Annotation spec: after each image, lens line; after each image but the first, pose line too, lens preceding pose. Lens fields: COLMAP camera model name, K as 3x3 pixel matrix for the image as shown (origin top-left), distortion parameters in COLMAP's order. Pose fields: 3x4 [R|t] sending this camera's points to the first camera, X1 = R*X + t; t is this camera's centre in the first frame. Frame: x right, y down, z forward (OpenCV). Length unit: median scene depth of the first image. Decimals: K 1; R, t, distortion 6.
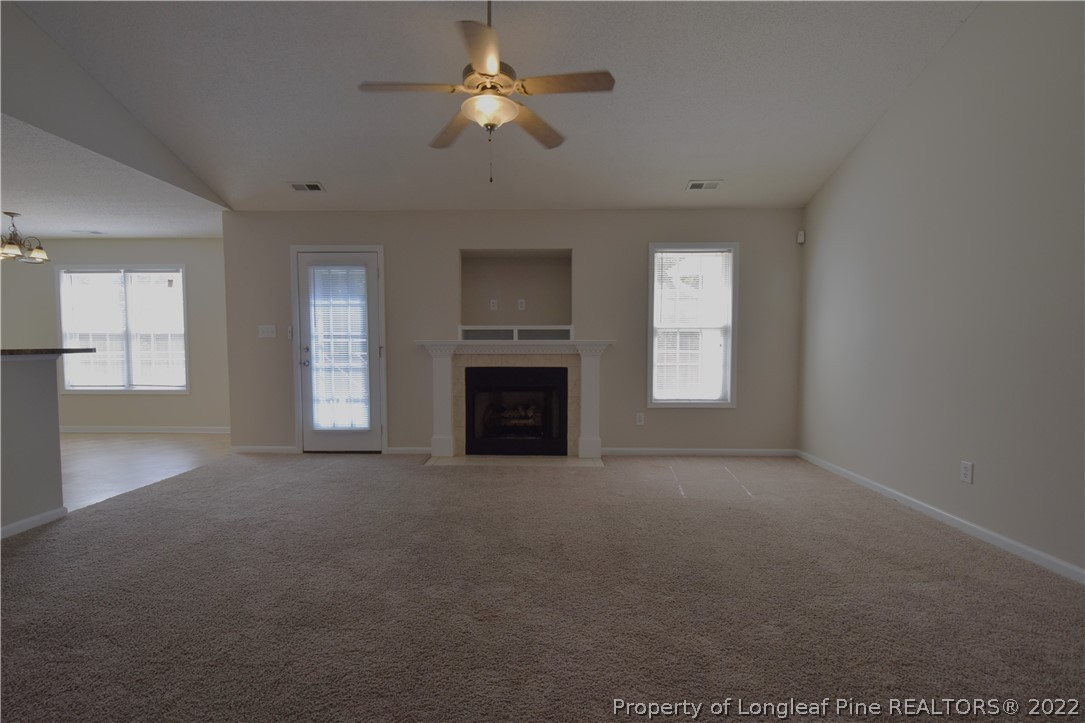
lens RADIAL K [[488.3, 0, 535.6], [0, 488.3, 371.9], [0, 0, 1]] dist [0.000746, -0.000136]
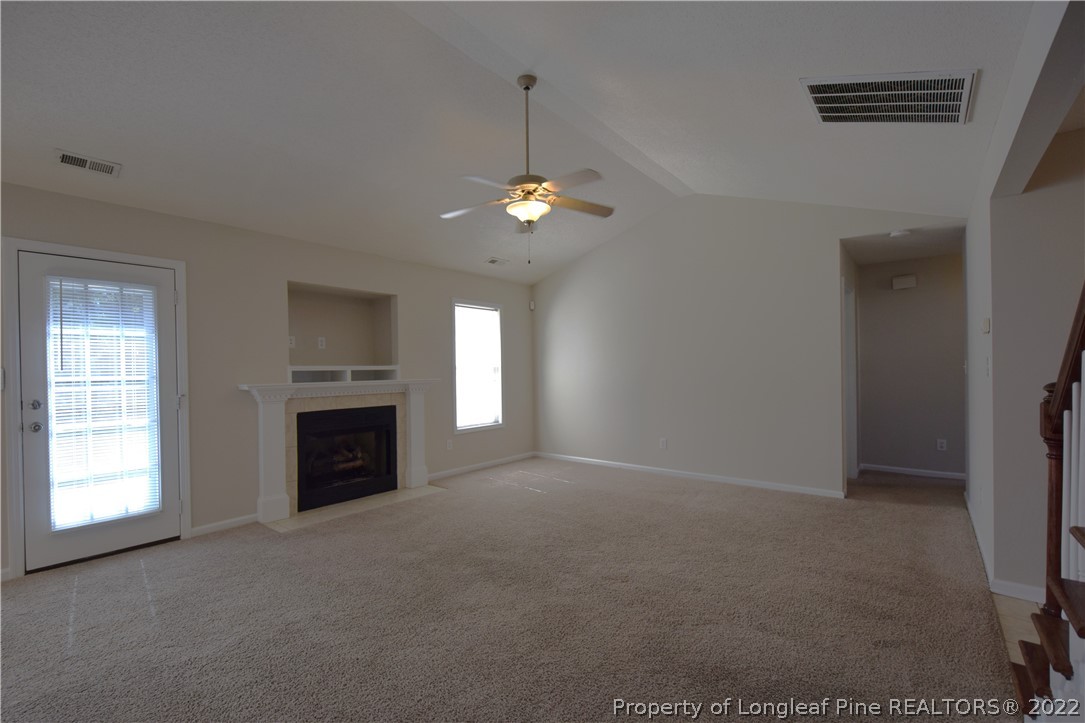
lens RADIAL K [[474.4, 0, 536.8], [0, 474.4, 371.7], [0, 0, 1]] dist [0.003412, -0.004968]
pose [[0.618872, -0.012660, 0.785390, -0.552957], [0.055621, 0.998066, -0.027740, -0.036435], [-0.783520, 0.060852, 0.618380, 0.117977]]
